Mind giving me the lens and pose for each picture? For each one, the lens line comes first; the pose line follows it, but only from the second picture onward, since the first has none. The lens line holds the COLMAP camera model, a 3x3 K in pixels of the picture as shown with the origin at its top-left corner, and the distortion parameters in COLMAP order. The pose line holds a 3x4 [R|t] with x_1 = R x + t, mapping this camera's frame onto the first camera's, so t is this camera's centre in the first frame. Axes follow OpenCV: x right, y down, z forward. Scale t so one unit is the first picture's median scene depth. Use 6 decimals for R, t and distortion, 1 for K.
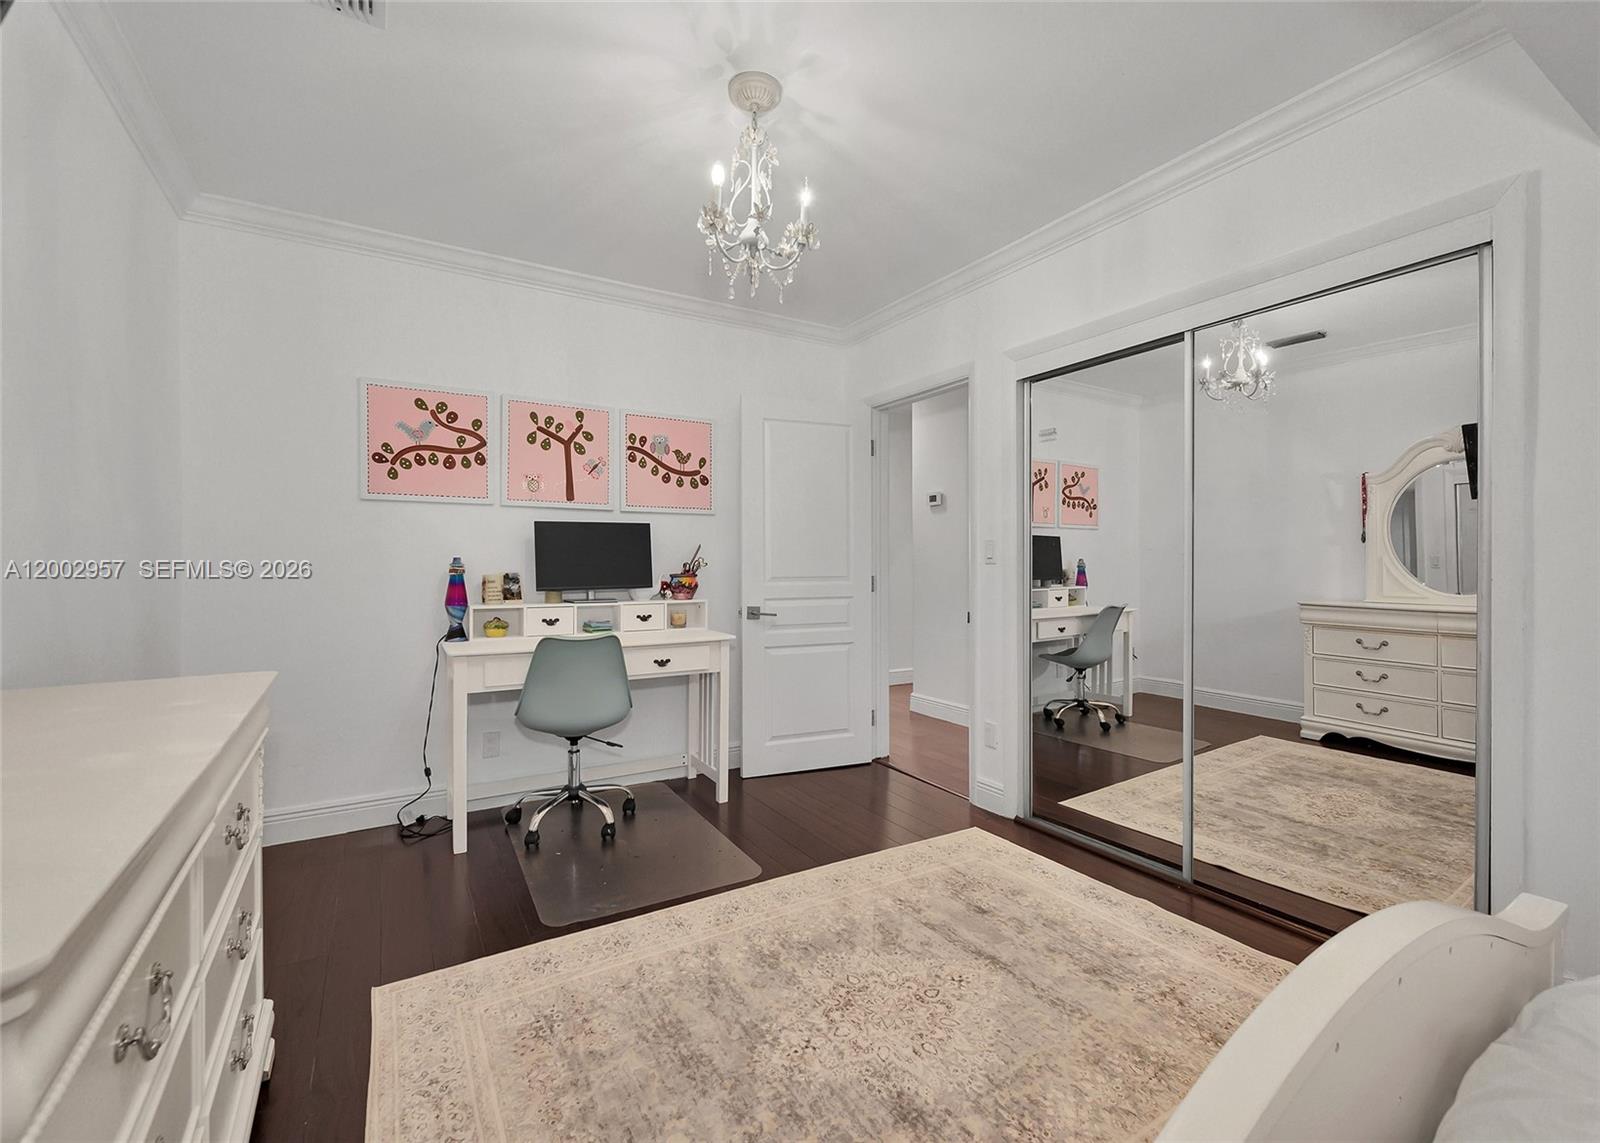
lens RADIAL K [[686.2, 0, 811.2], [0, 686.2, 568.5], [0, 0, 1]] dist [-0.003065, -0.000232]
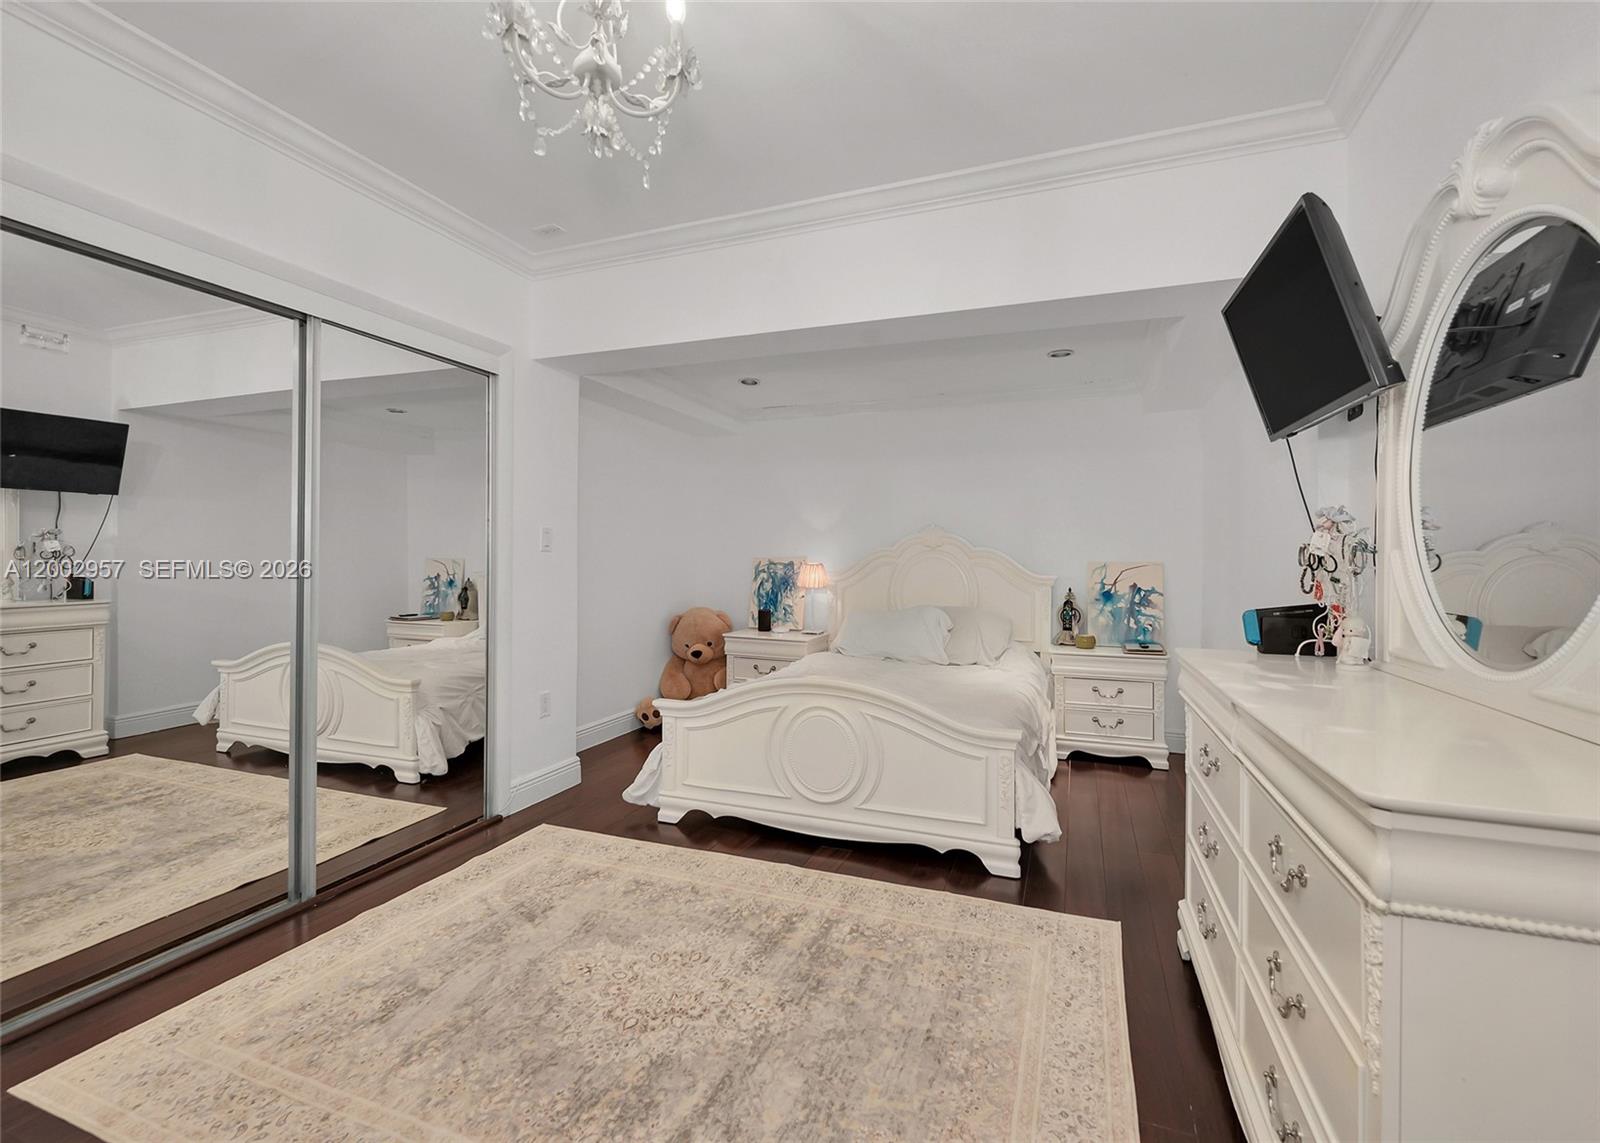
lens RADIAL K [[686.2, 0, 810.2], [0, 686.2, 561.0], [0, 0, 1]] dist [-0.003065, -0.000232]
pose [[-0.597921, -0.005873, 0.801534, -0.723672], [-0.001504, 0.999980, 0.006205, -0.004711], [-0.801554, 0.002504, -0.597918, 1.237289]]
